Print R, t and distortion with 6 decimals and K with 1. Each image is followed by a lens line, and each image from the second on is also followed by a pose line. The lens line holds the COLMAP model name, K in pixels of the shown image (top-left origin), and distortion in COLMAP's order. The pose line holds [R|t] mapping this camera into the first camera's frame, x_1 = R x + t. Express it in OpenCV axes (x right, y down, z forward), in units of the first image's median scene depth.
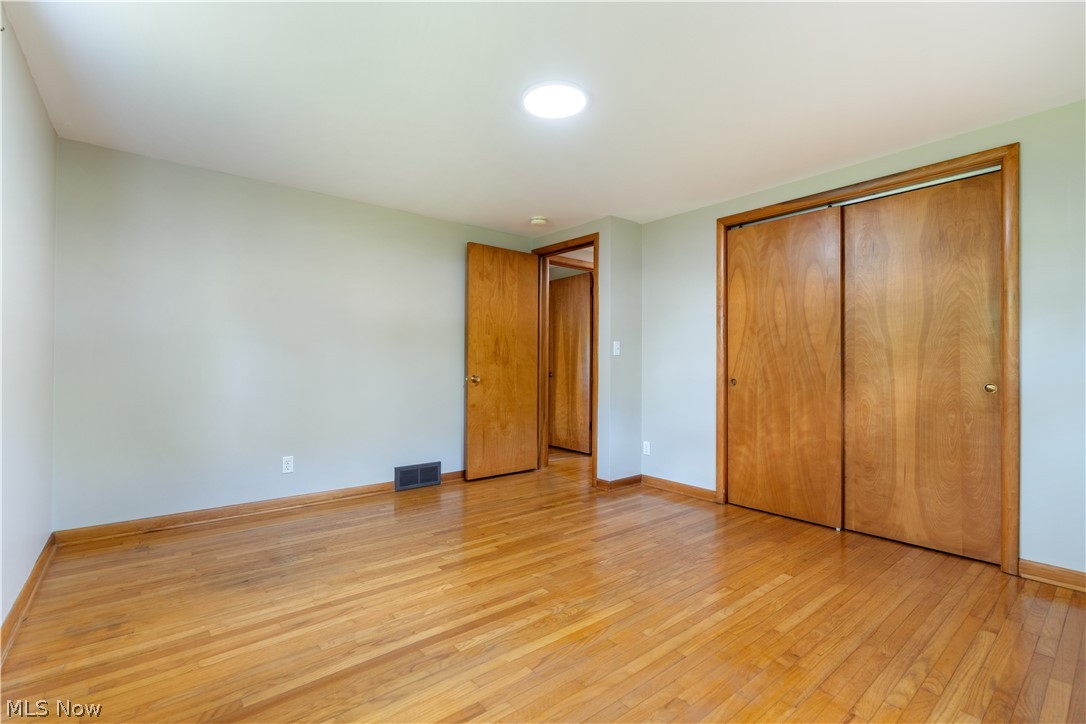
lens RADIAL K [[489.6, 0, 548.5], [0, 489.6, 360.6], [0, 0, 1]] dist [-0.001857, -0.000065]
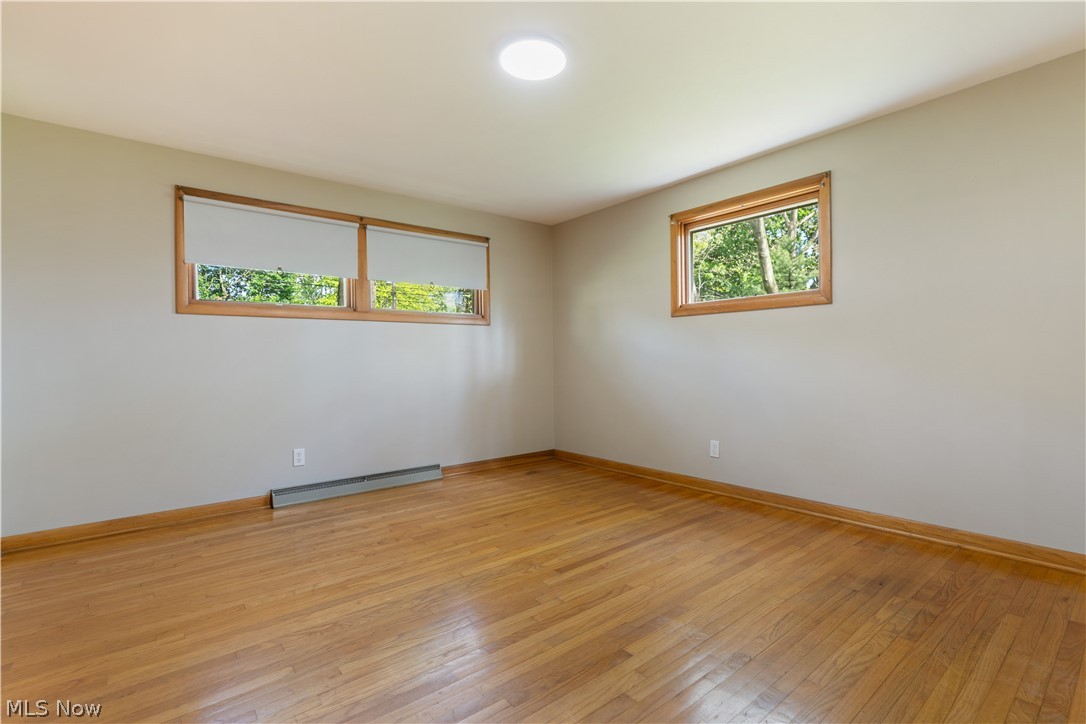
lens RADIAL K [[504.8, 0, 543.0], [0, 504.8, 362.0], [0, 0, 1]] dist [-0.001928, -0.000021]
pose [[-0.999948, 0.006297, 0.007988, -0.008074], [0.006273, 0.999976, -0.002943, 0.033800], [-0.008007, -0.002893, -0.999964, 1.531902]]
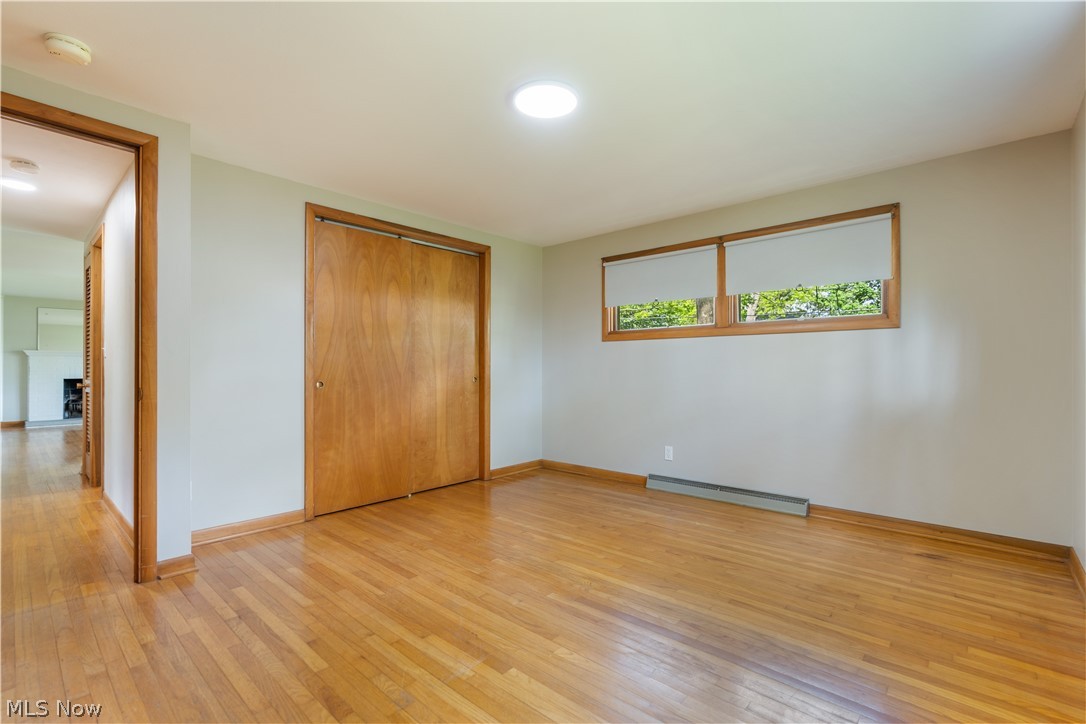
lens RADIAL K [[487.3, 0, 539.7], [0, 487.3, 365.8], [0, 0, 1]] dist [-0.002839, 0.000134]
pose [[-0.140015, 0.001375, 0.990148, -0.756081], [-0.008689, 0.999959, -0.002617, 0.008174], [-0.990111, -0.008970, -0.139997, 0.899704]]
